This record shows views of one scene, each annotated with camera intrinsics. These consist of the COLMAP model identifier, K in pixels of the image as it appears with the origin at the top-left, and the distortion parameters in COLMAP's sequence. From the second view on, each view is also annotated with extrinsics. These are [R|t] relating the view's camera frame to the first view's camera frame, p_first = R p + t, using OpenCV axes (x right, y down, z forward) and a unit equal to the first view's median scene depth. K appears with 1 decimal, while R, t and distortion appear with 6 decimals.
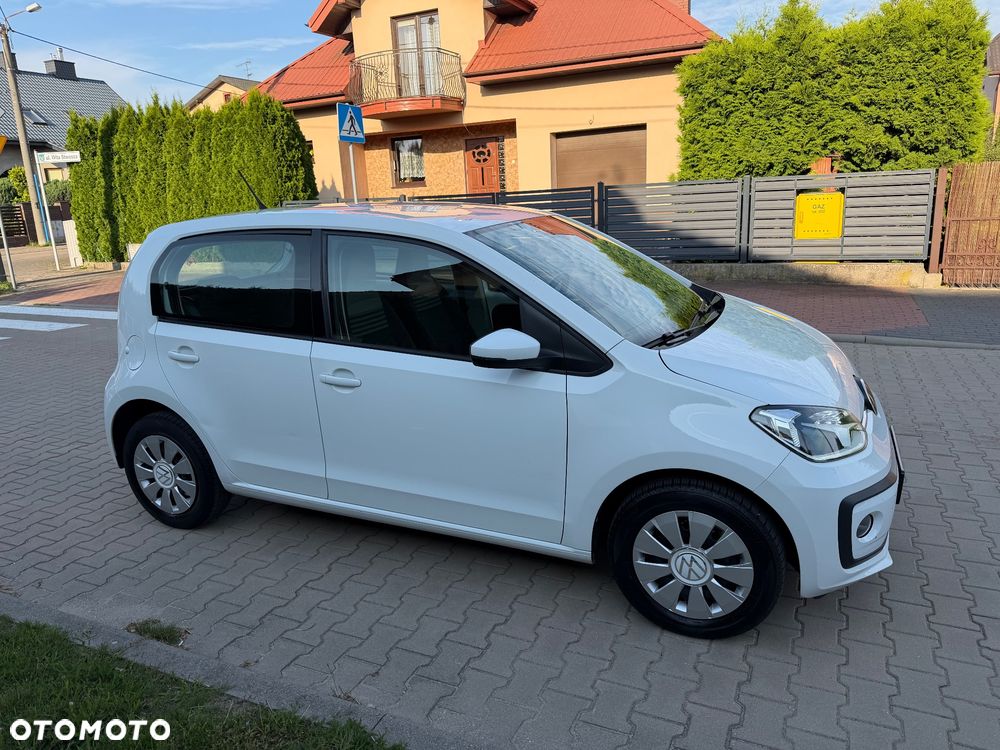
lens RADIAL K [[706.1, 0, 502.9], [0, 706.1, 376.1], [0, 0, 1]] dist [0.025401, -0.036228]
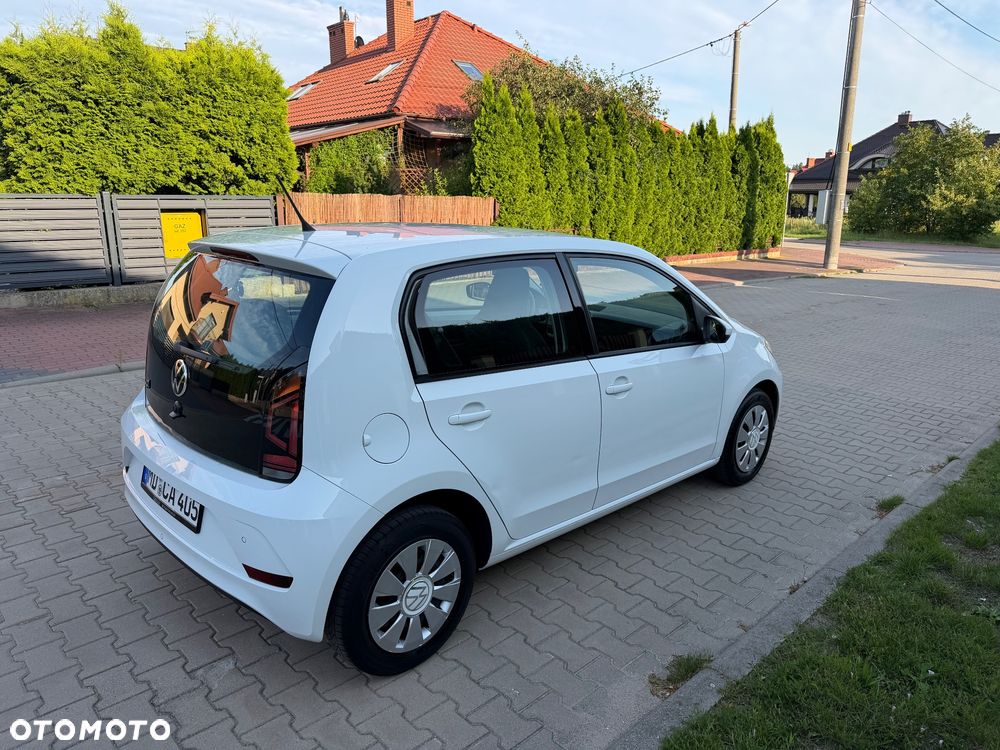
lens RADIAL K [[706.1, 0, 503.5], [0, 706.1, 376.3], [0, 0, 1]] dist [0.025401, -0.036228]
pose [[0.365225, -0.183395, 0.912676, -0.370214], [0.205504, 0.972099, 0.113100, -0.049337], [-0.907953, 0.146252, 0.392724, 0.210473]]
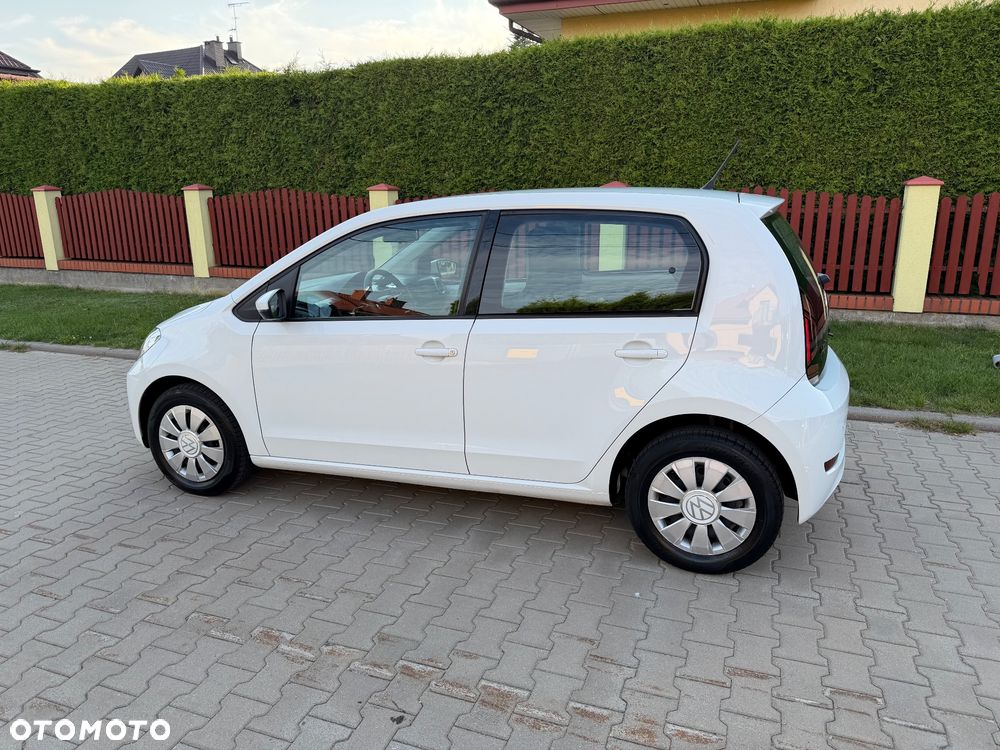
lens RADIAL K [[706.1, 0, 505.9], [0, 706.1, 369.4], [0, 0, 1]] dist [0.025401, -0.036228]
pose [[-0.996024, 0.071992, -0.052476, -0.012548], [0.037567, 0.873514, 0.485347, -0.180760], [0.080780, 0.481446, -0.872745, 0.705142]]
